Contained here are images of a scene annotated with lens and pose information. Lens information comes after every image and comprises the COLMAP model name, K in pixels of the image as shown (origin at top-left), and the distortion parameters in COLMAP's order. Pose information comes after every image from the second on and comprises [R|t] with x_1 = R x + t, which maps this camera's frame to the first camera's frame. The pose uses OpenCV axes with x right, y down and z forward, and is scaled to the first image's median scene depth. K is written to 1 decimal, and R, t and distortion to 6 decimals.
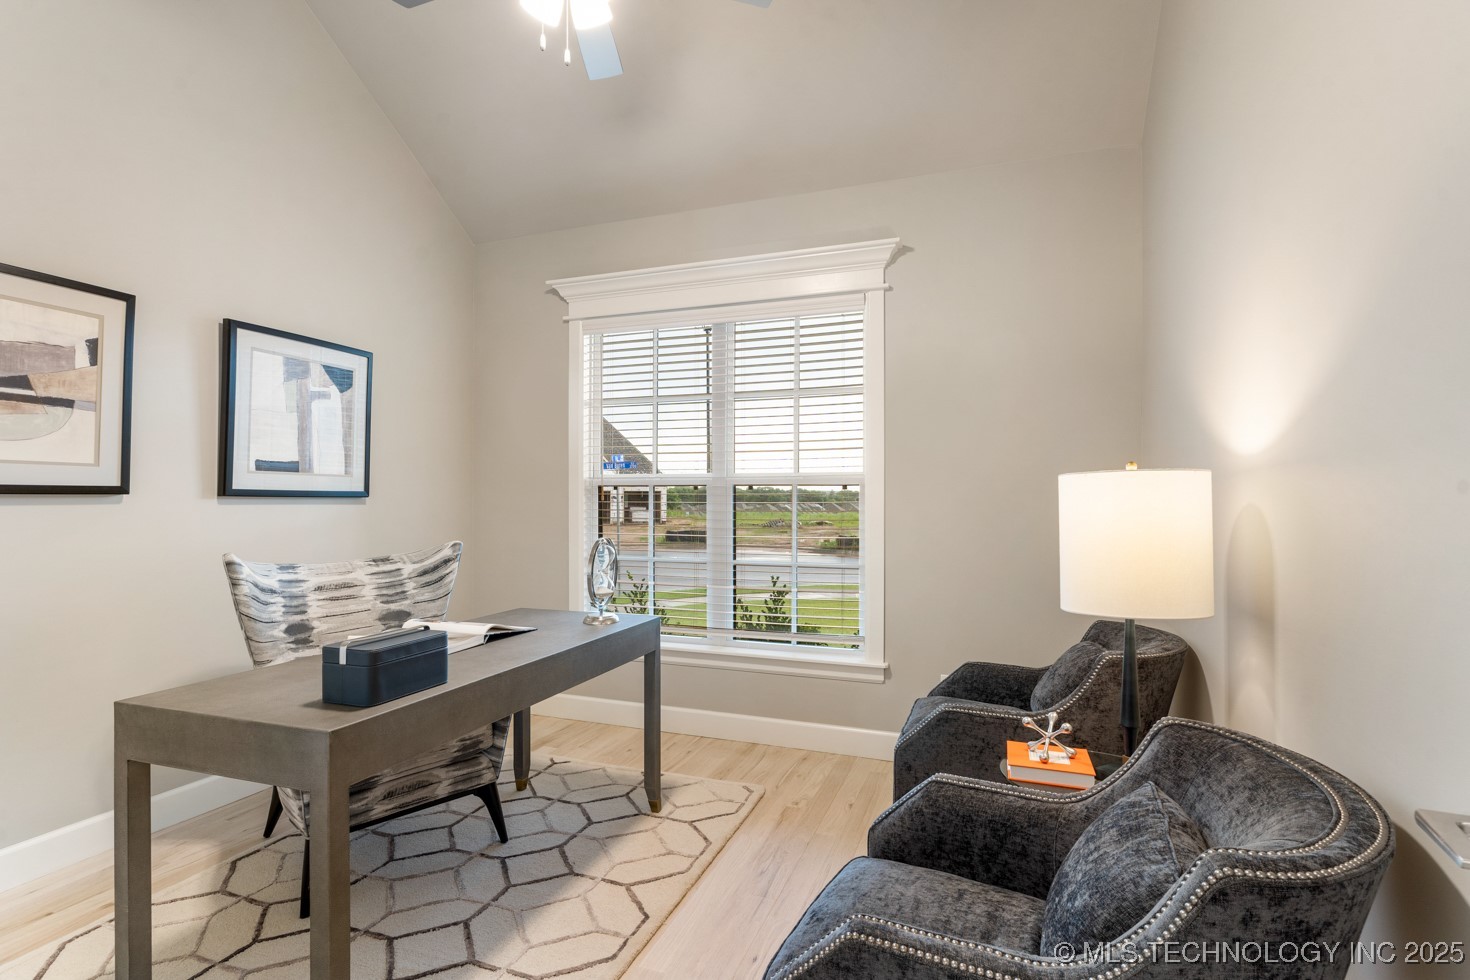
lens RADIAL K [[721.4, 0, 734.6], [0, 721.4, 491.5], [0, 0, 1]] dist [0.006054, 0.000619]
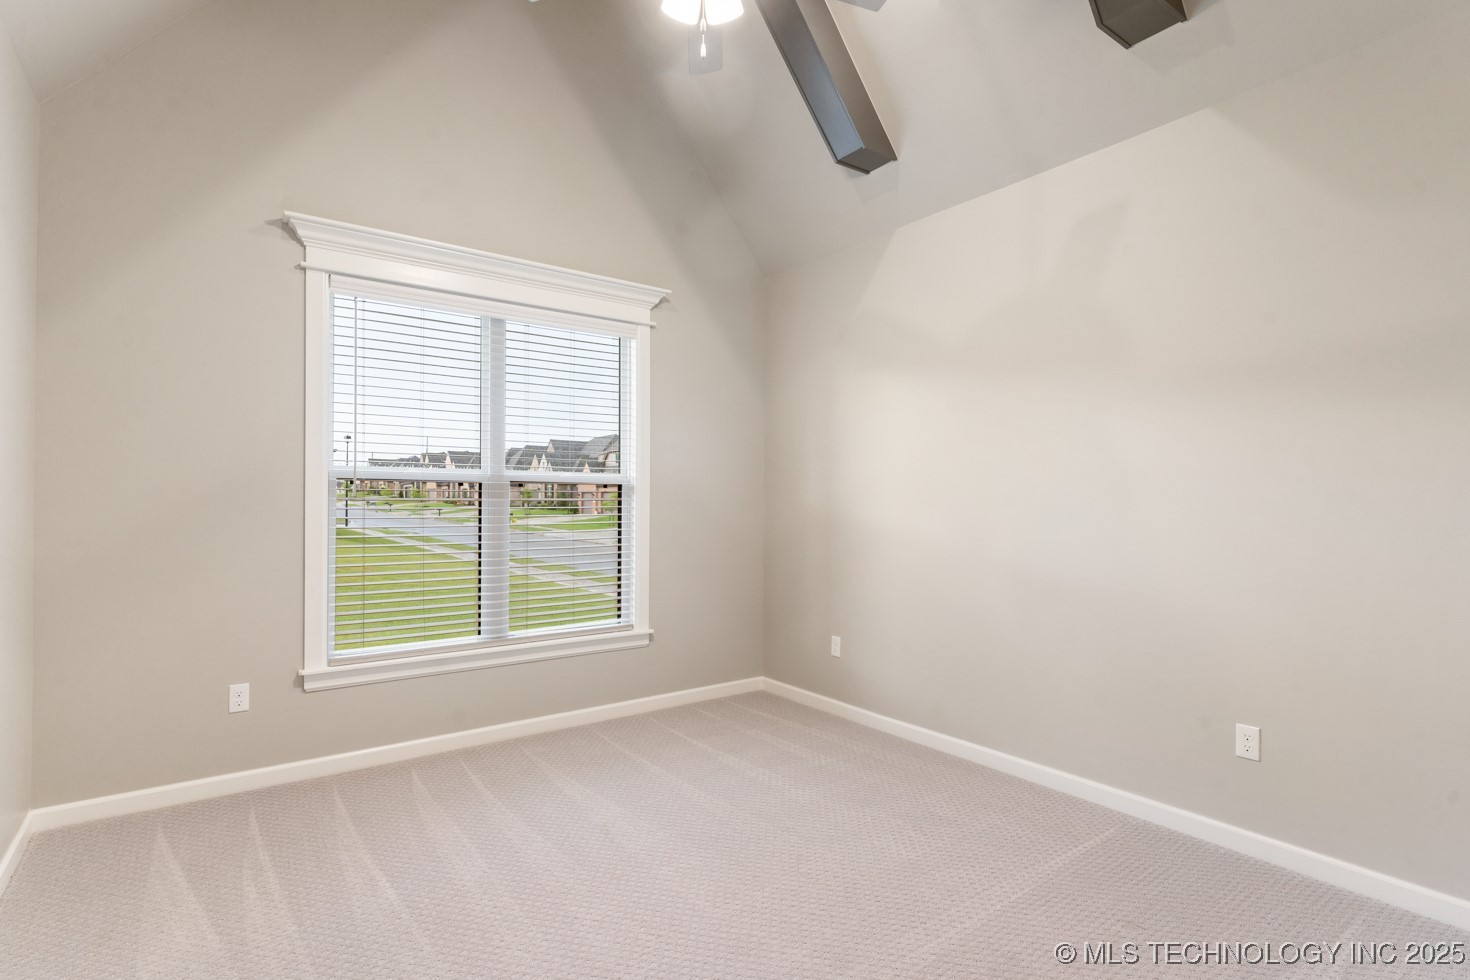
lens RADIAL K [[721.4, 0, 738.5], [0, 721.4, 500.6], [0, 0, 1]] dist [0.006054, 0.000619]
pose [[0.553869, 0.000220, 0.832604, -0.729809], [-0.015968, 0.999819, 0.010358, 0.001156], [-0.832451, -0.019032, 0.553772, 0.189931]]
